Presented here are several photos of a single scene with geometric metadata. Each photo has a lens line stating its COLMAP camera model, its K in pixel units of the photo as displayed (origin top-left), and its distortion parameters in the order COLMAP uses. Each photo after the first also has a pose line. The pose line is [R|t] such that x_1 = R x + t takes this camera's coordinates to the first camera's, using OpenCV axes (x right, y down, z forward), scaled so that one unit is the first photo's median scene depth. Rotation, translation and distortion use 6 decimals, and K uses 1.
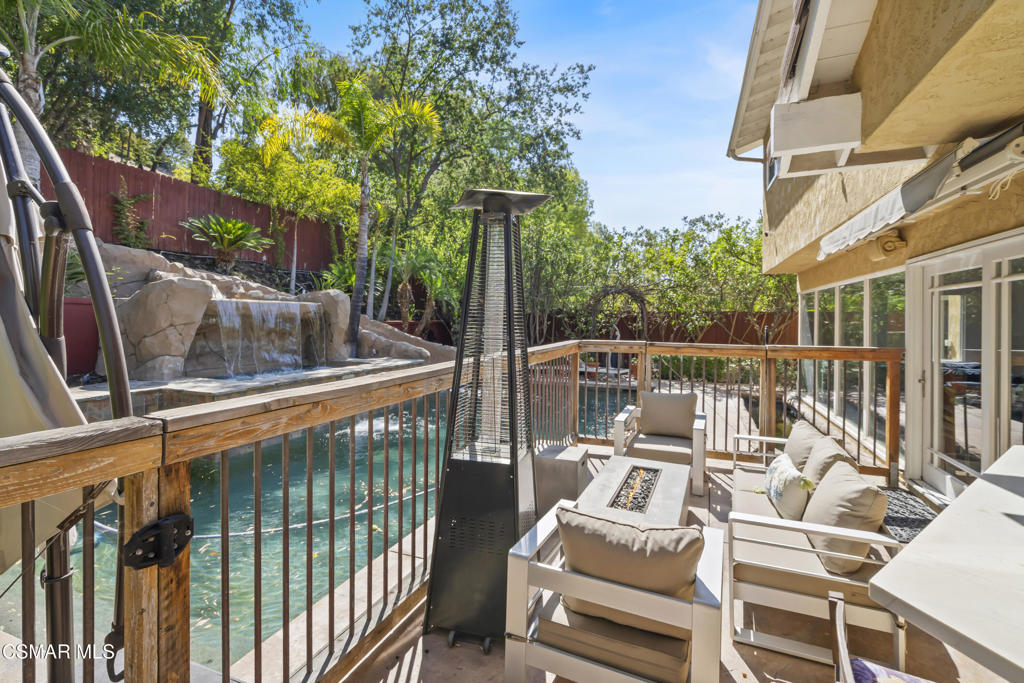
lens RADIAL K [[472.0, 0, 512.5], [0, 472.0, 319.1], [0, 0, 1]] dist [0.003952, 0.000276]
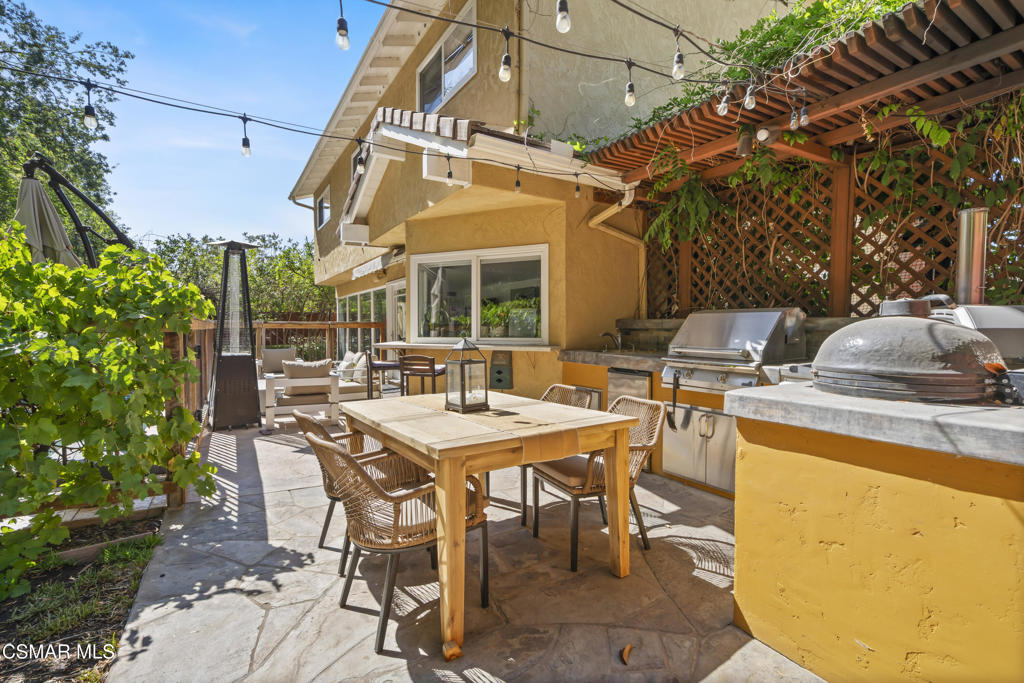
lens RADIAL K [[472.0, 0, 510.3], [0, 472.0, 342.7], [0, 0, 1]] dist [0.003952, 0.000276]
pose [[0.602602, -0.025993, 0.797618, -0.315589], [0.004504, 0.999564, 0.029171, 0.050190], [-0.798029, -0.013986, 0.602457, -0.427122]]
